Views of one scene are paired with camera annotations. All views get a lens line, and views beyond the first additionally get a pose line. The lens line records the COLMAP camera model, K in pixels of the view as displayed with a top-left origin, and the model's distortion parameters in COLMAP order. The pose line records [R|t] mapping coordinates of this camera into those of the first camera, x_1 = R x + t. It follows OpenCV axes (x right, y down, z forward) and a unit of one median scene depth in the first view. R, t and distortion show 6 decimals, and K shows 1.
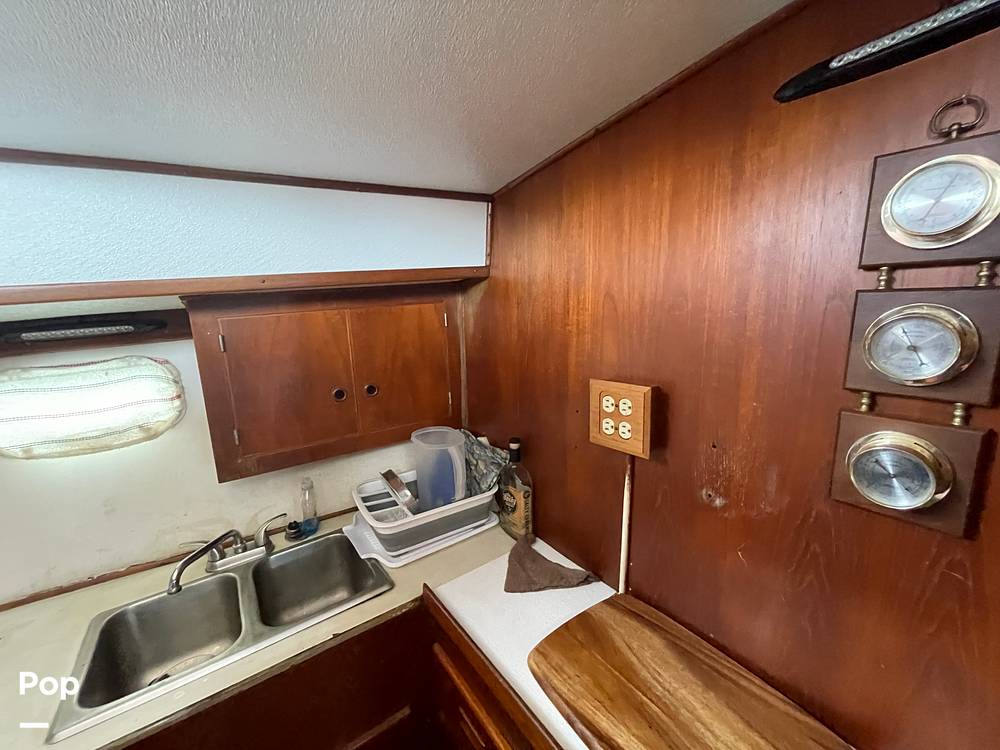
lens RADIAL K [[403.5, 0, 501.8], [0, 403.5, 378.7], [0, 0, 1]] dist [-0.003655, 0.001563]
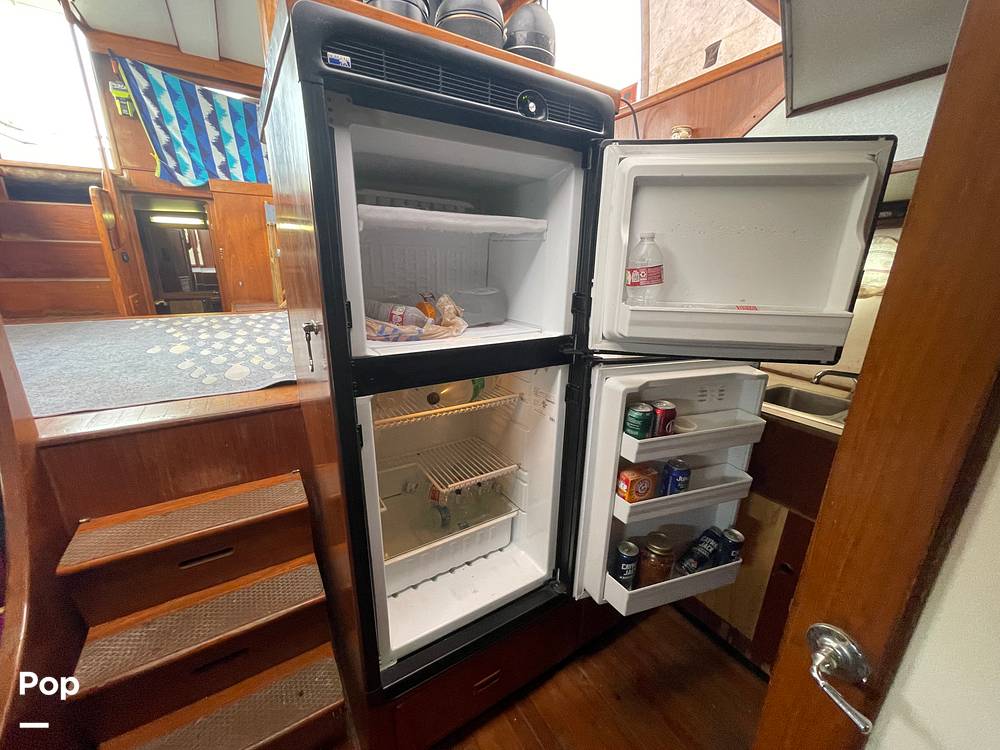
lens RADIAL K [[403.5, 0, 501.0], [0, 403.5, 378.8], [0, 0, 1]] dist [-0.003655, 0.001563]
pose [[-0.073102, 0.309272, -0.948160, 0.636110], [-0.204157, 0.925931, 0.317761, 0.226232], [0.976205, 0.216803, -0.004547, -0.151958]]
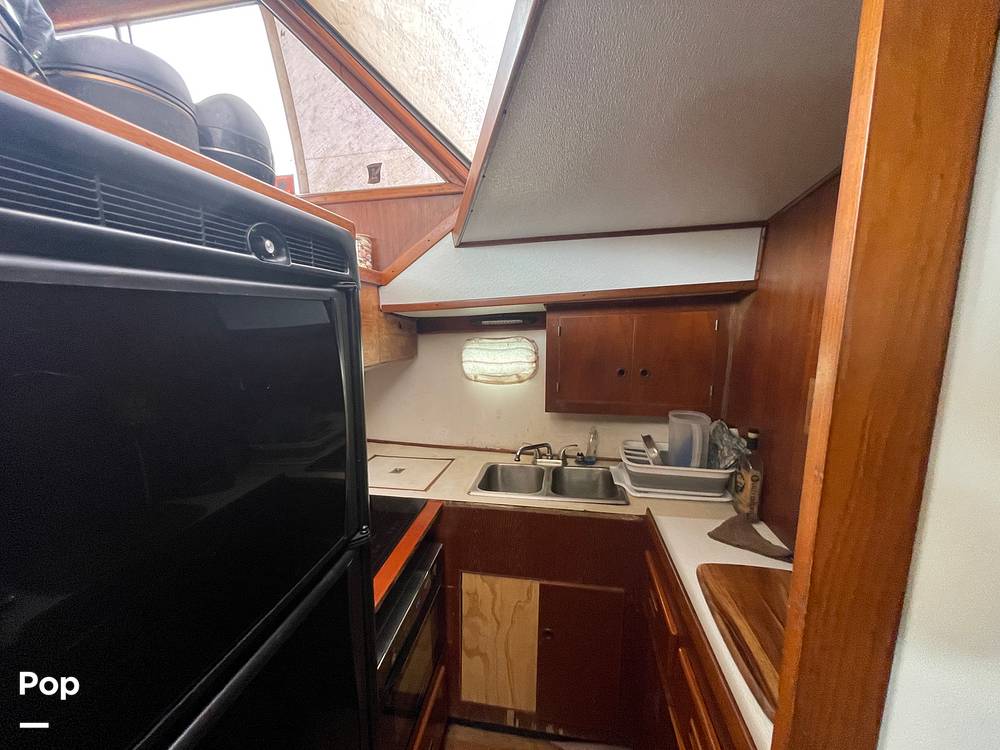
lens RADIAL K [[403.5, 0, 501.3], [0, 403.5, 377.9], [0, 0, 1]] dist [-0.003655, 0.001563]
pose [[0.705846, 0.134423, -0.695494, 0.327926], [-0.152571, 0.987635, 0.036046, 0.078810], [0.691739, 0.080670, 0.717627, -0.361290]]
